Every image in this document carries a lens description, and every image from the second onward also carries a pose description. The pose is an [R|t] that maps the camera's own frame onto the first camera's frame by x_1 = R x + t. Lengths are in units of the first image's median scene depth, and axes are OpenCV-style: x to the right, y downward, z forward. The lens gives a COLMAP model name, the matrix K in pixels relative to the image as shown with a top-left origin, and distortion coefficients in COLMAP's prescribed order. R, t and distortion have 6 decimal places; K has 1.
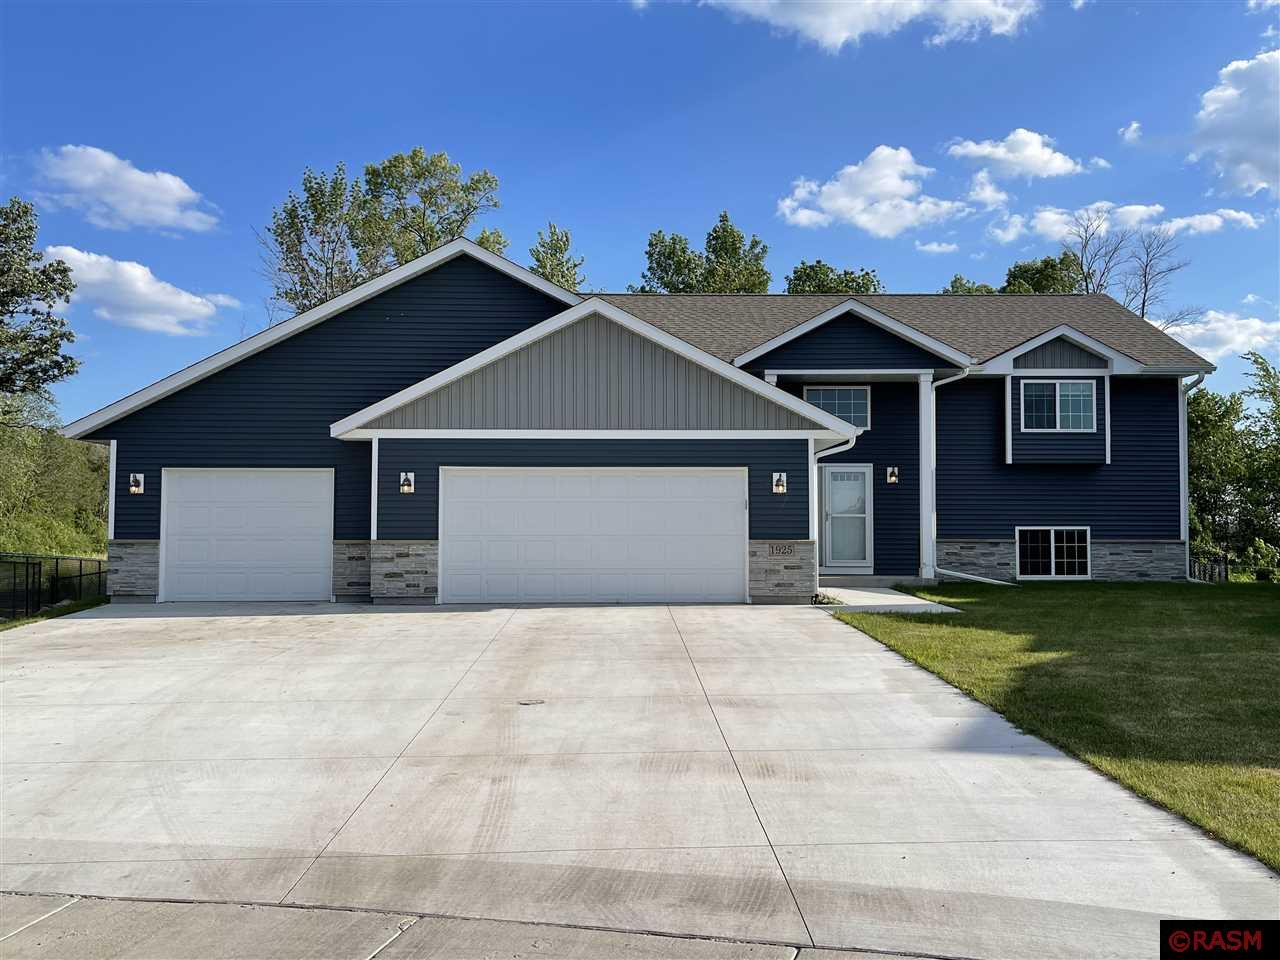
lens RADIAL K [[1216.0, 0, 644.0], [0, 1216.0, 472.9], [0, 0, 1]] dist [0.077671, 0.000000]
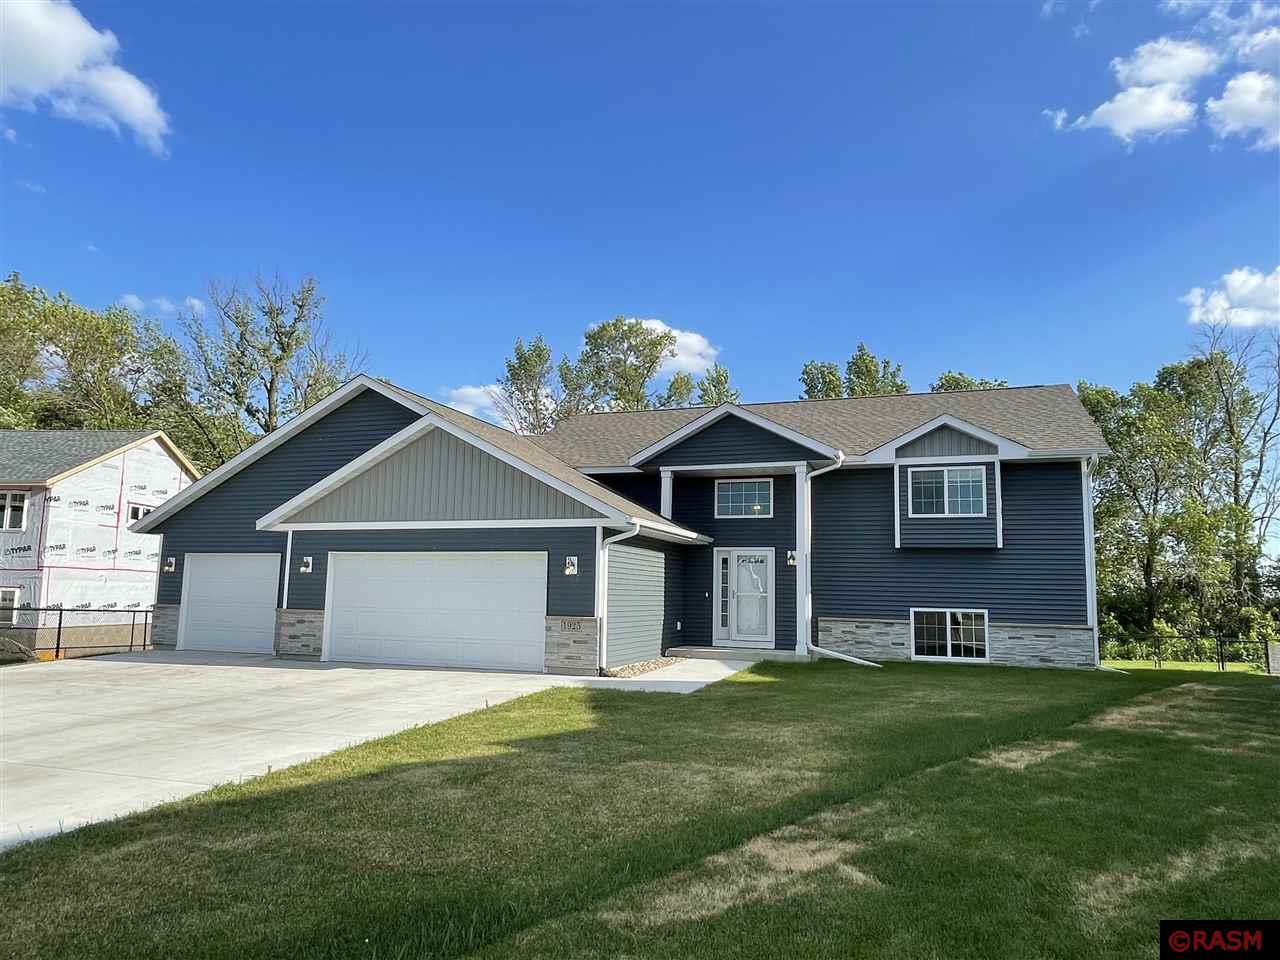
lens RADIAL K [[873.9, 0, 632.8], [0, 873.9, 484.0], [0, 0, 1]] dist [0.032420, -0.010709]
pose [[0.925722, -0.030296, -0.376990, 0.373160], [0.000205, 0.996826, -0.079606, -0.002186], [0.378205, 0.073616, 0.922790, 0.213702]]
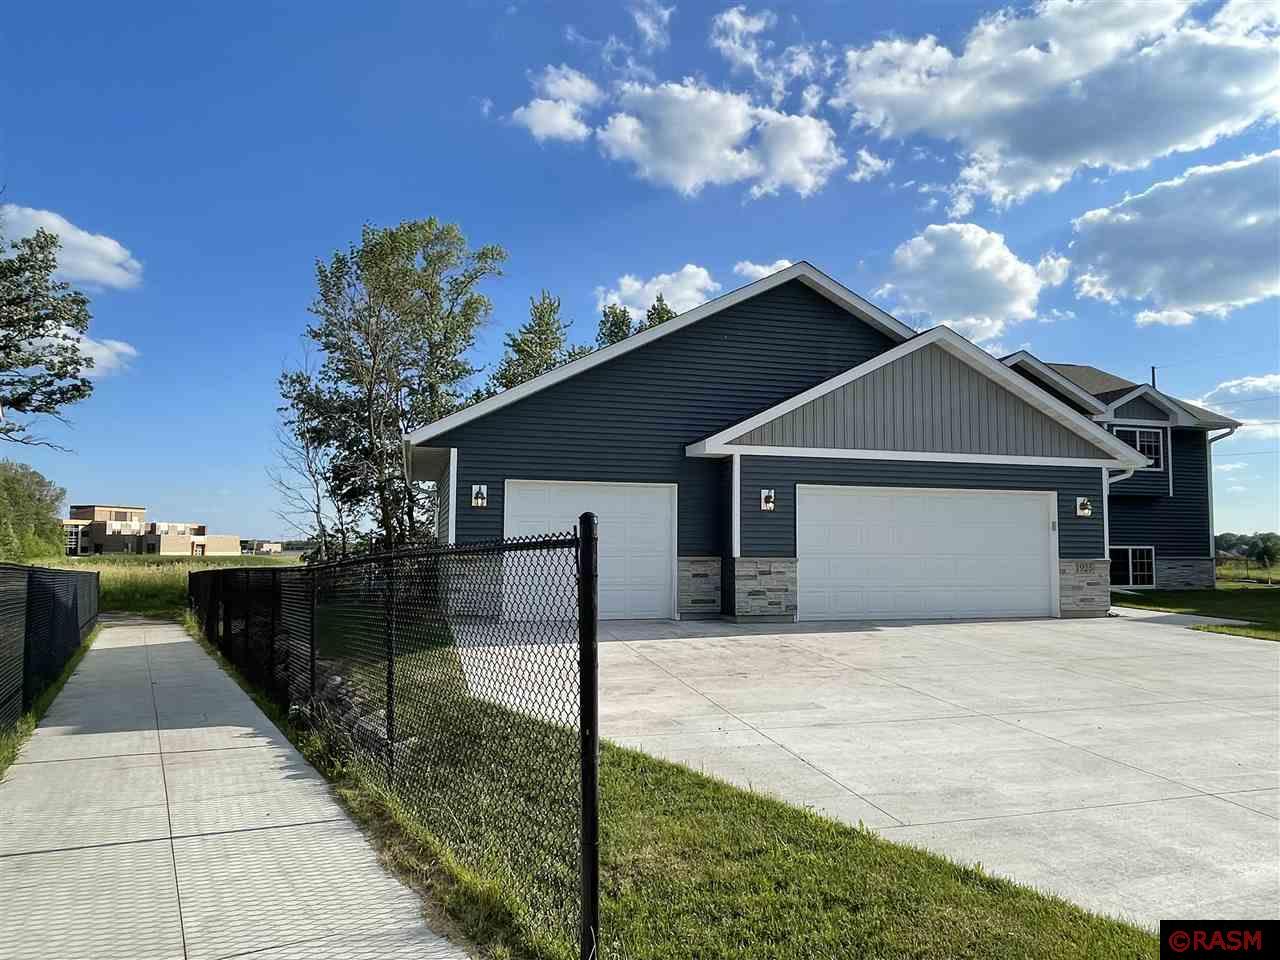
lens RADIAL K [[873.9, 0, 641.0], [0, 873.9, 484.9], [0, 0, 1]] dist [0.032420, -0.010709]
pose [[0.968025, 0.022966, 0.249798, -0.372780], [-0.018063, 0.999597, -0.021905, 0.010440], [-0.250201, 0.016692, 0.968050, 0.263307]]
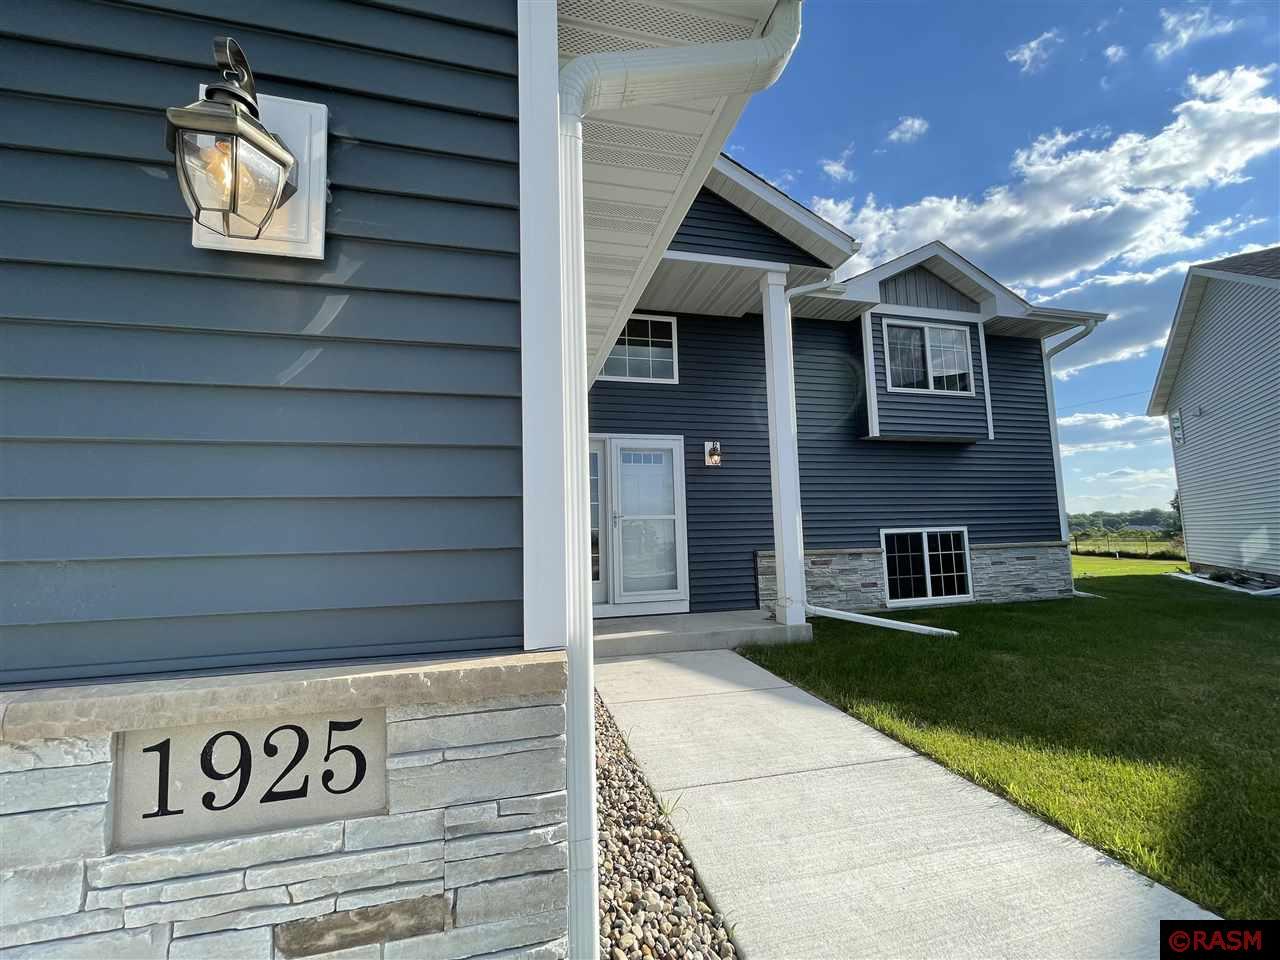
lens RADIAL K [[516.2, 0, 635.1], [0, 516.2, 484.9], [0, 0, 1]] dist [0.001722, -0.001315]
pose [[0.977731, -0.004905, 0.209803, 0.107268], [0.016794, 0.998349, -0.054921, 0.032754], [-0.209187, 0.057222, 0.976200, 0.749218]]
